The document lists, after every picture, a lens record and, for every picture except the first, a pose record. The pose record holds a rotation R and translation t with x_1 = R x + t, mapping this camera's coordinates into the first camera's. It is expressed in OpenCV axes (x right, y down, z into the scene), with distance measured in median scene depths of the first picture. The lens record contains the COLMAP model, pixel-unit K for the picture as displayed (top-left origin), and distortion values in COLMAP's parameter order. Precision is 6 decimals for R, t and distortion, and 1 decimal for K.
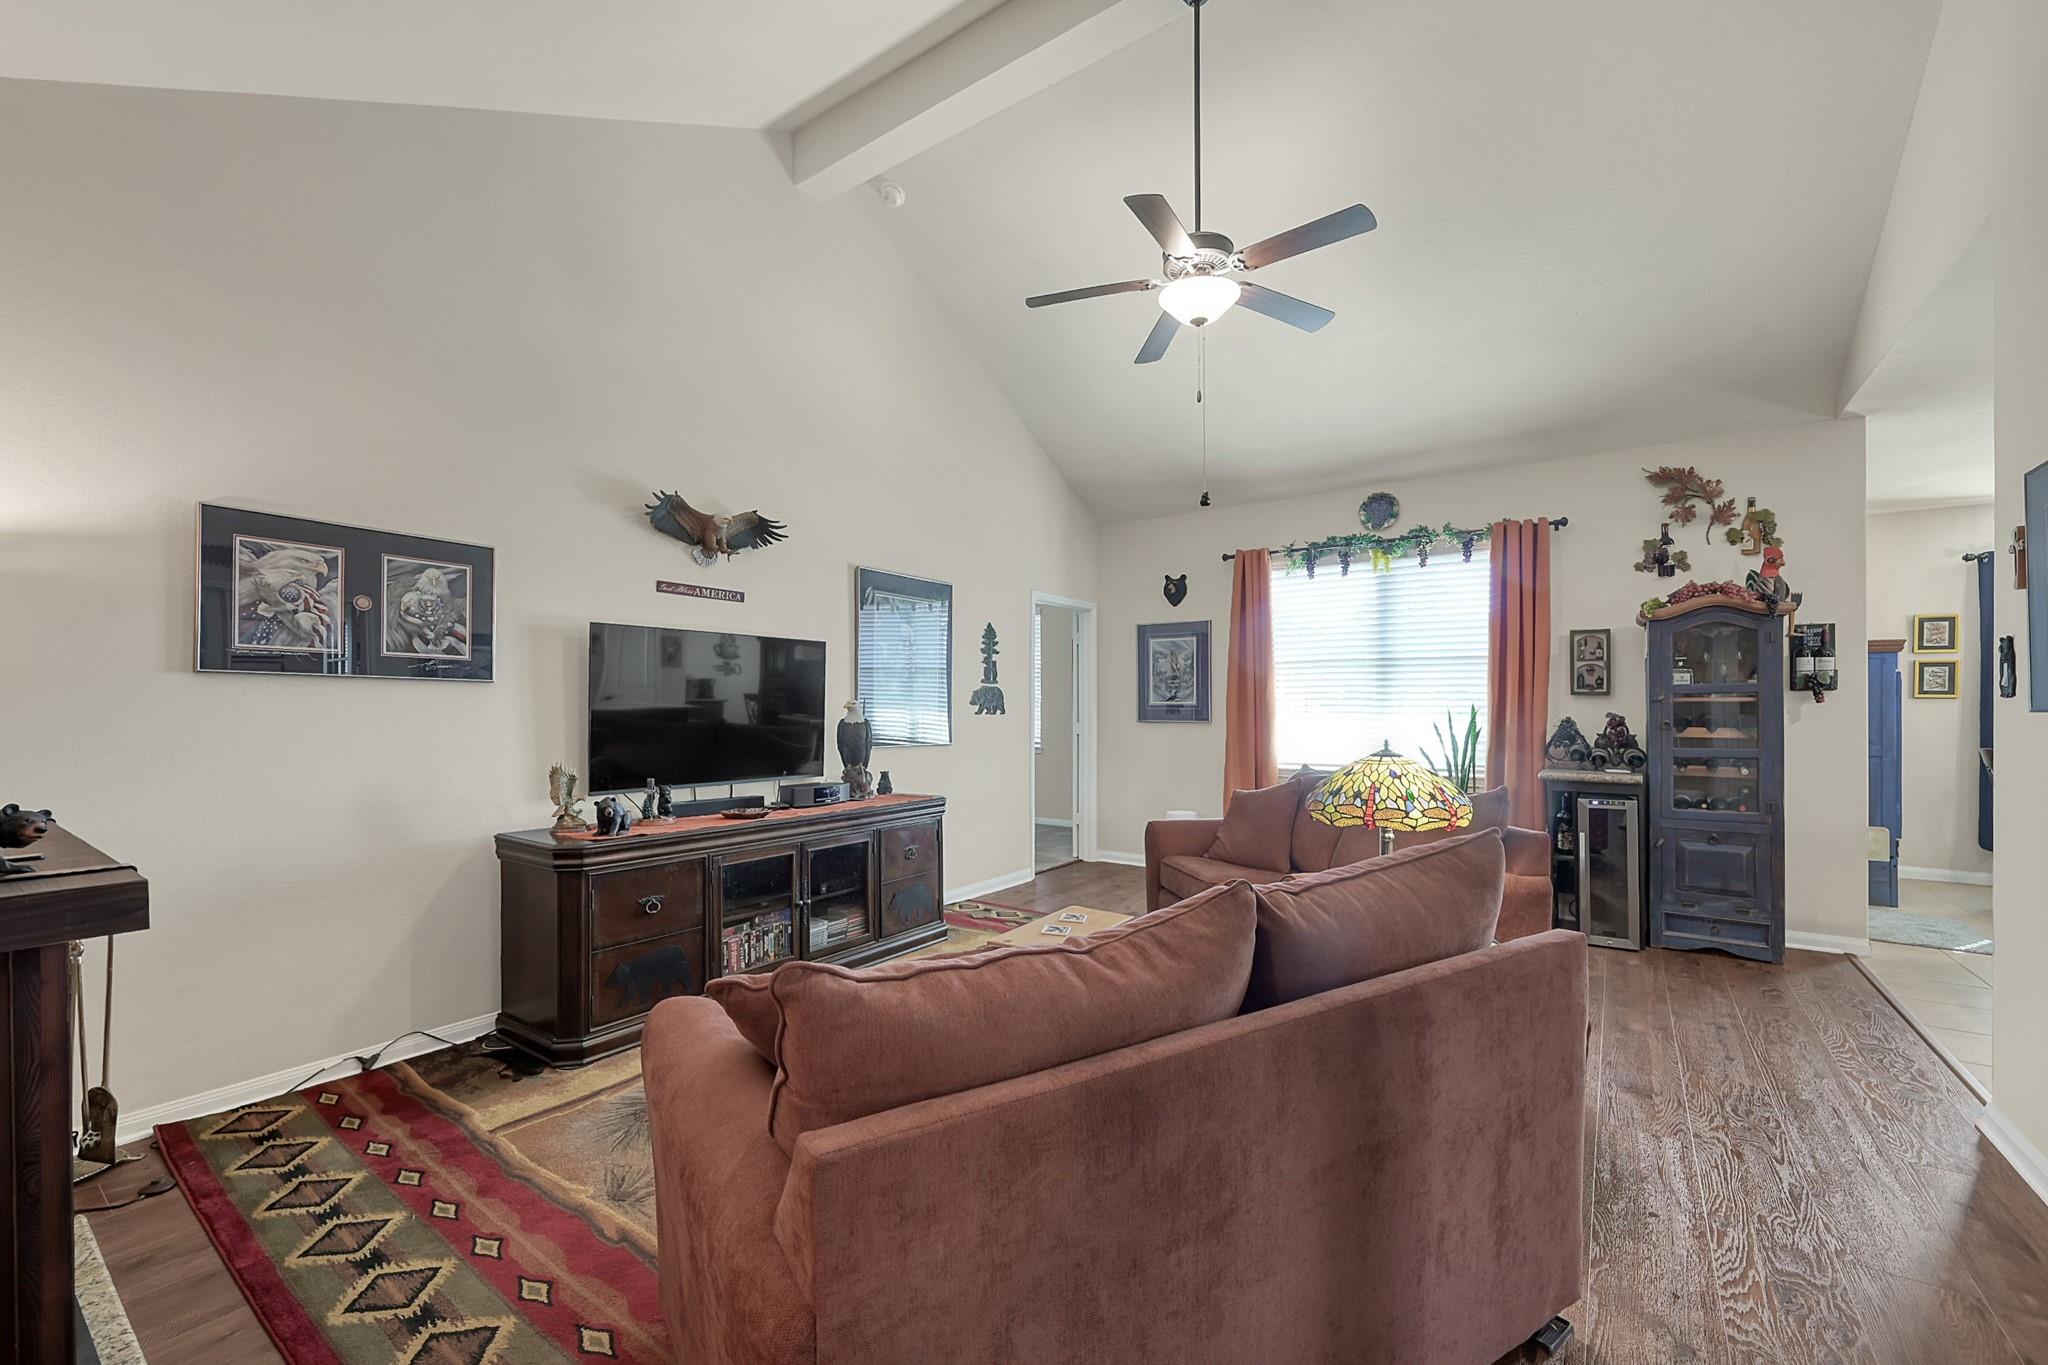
lens RADIAL K [[821.8, 0, 1037.0], [0, 821.8, 698.6], [0, 0, 1]] dist [0.000186, -0.000095]
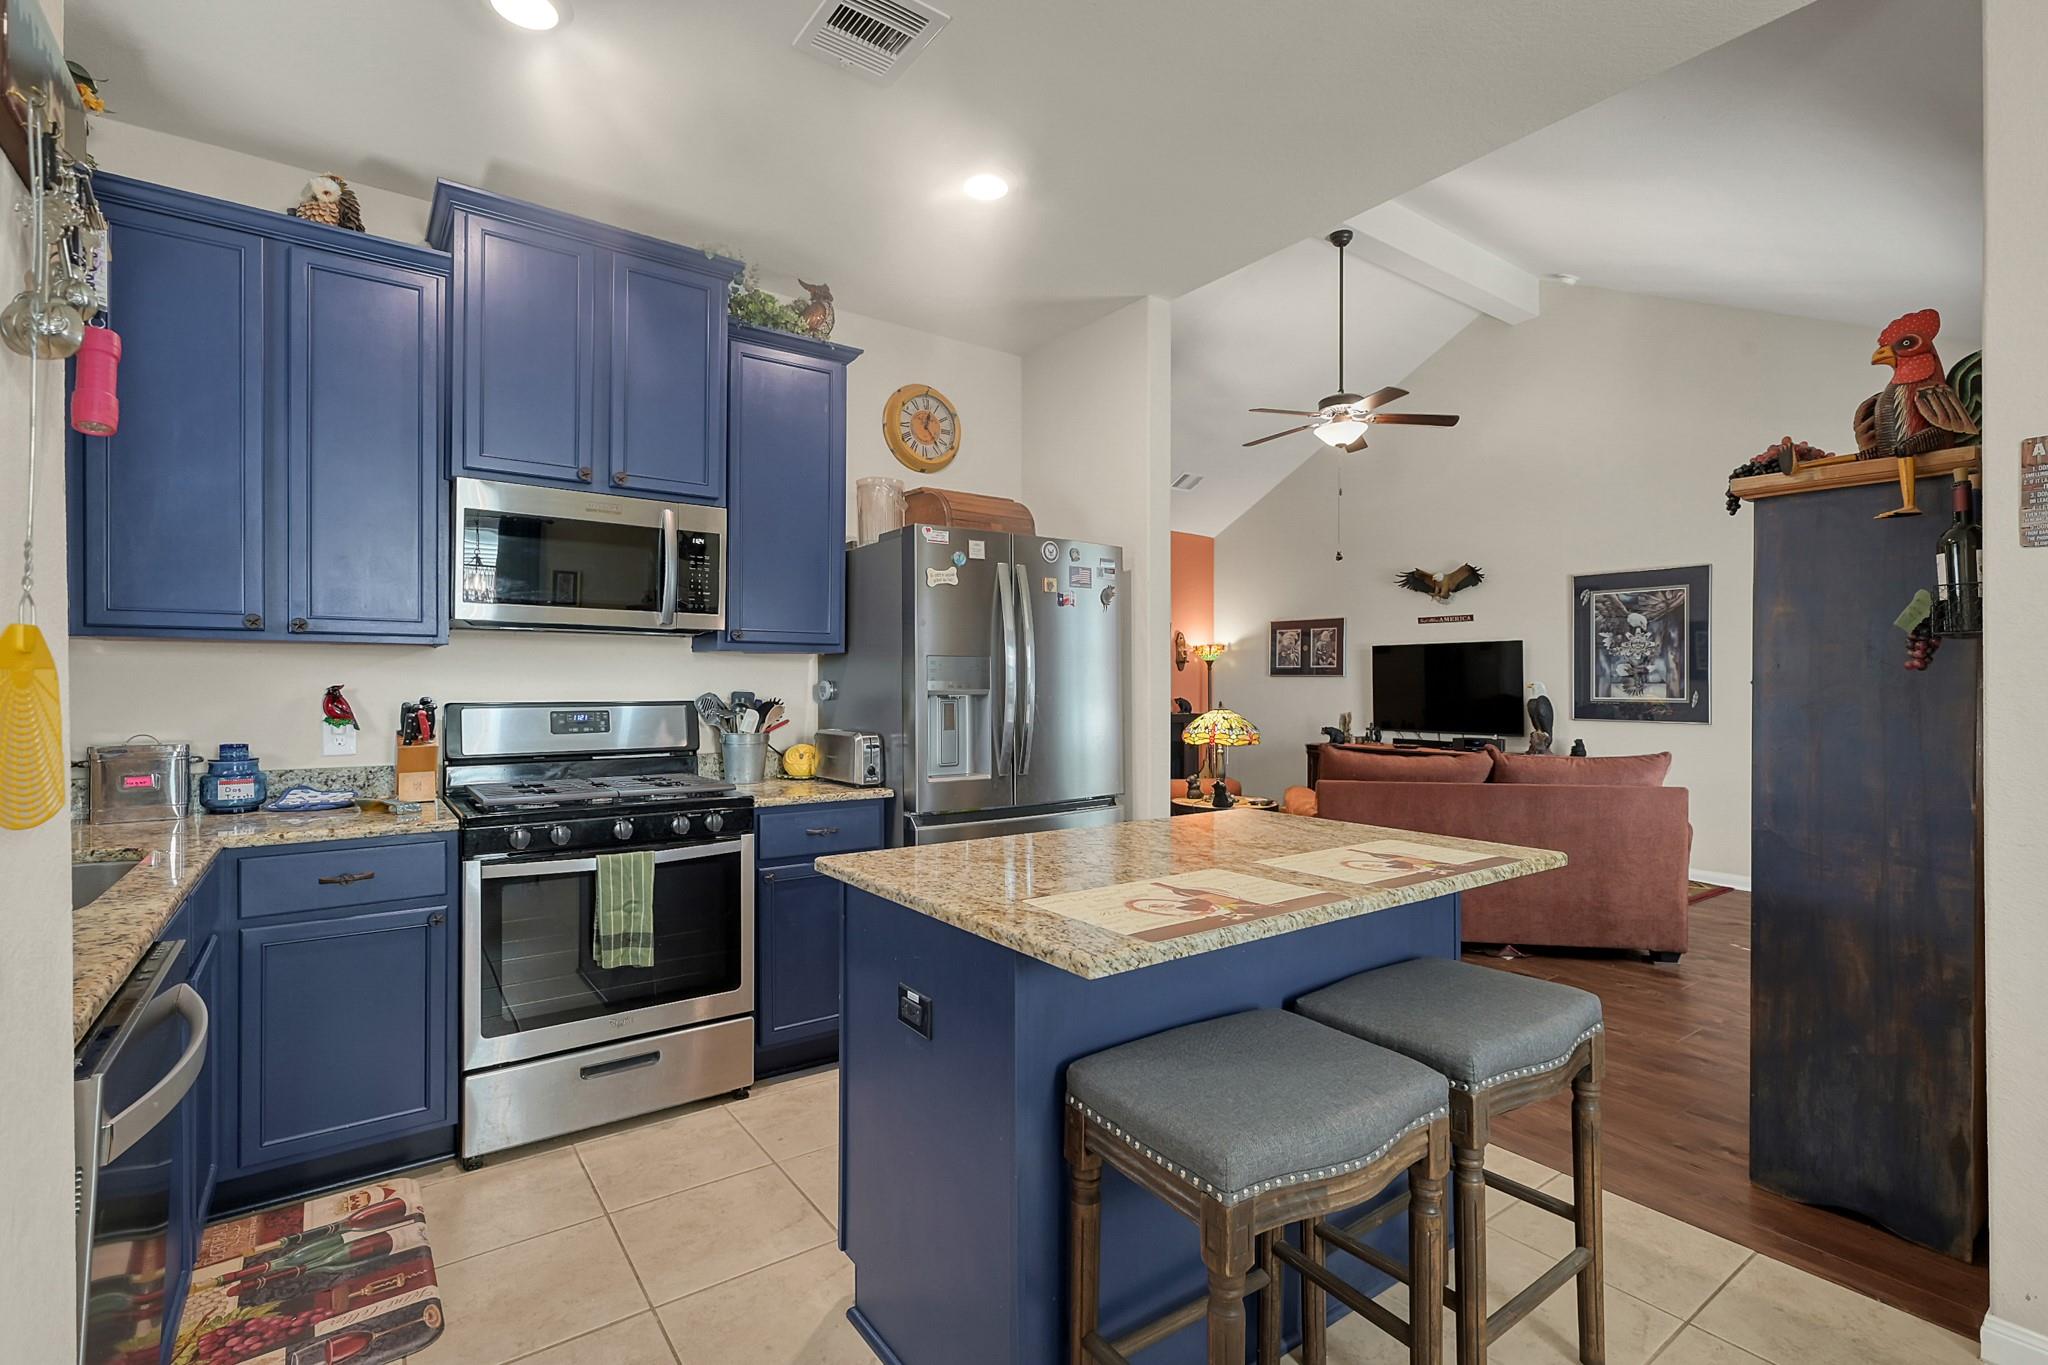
lens RADIAL K [[923.7, 0, 987.0], [0, 923.7, 663.8], [0, 0, 1]] dist [-0.005030, -0.000375]
pose [[-0.352542, -0.026463, -0.935422, 1.735353], [0.005846, 0.999518, -0.030479, 0.015208], [0.935778, -0.016214, -0.352218, 0.800968]]
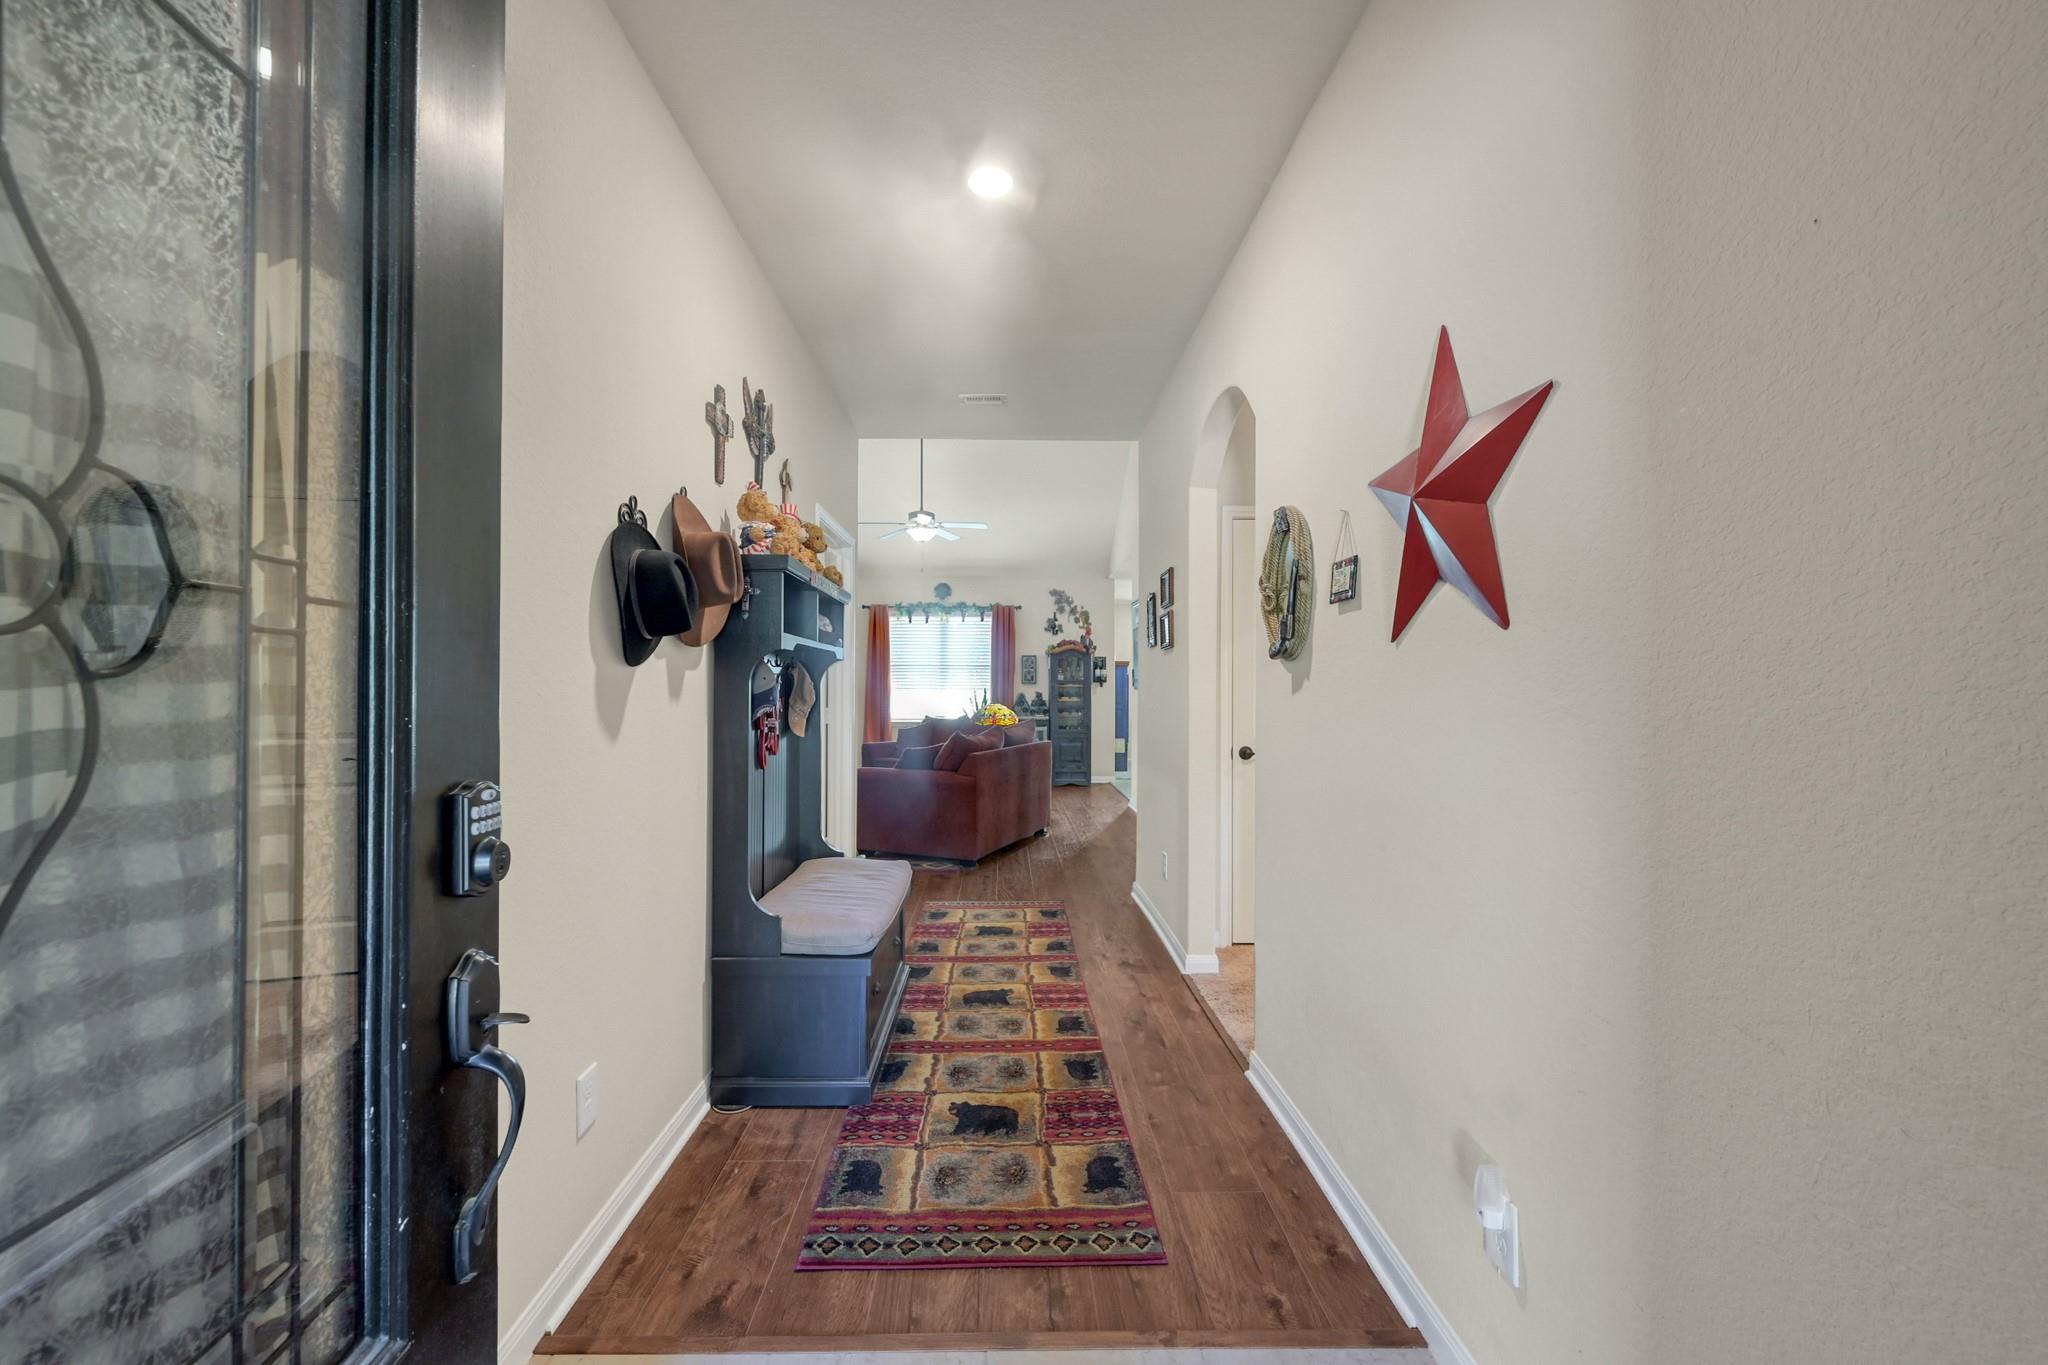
lens RADIAL K [[821.8, 0, 1025.7], [0, 821.8, 686.6], [0, 0, 1]] dist [0.000186, -0.000095]
pose [[0.803813, -0.000977, 0.594881, -0.912827], [-0.002606, 0.999983, 0.005164, -0.009488], [-0.594876, -0.005701, 0.803797, -1.096248]]
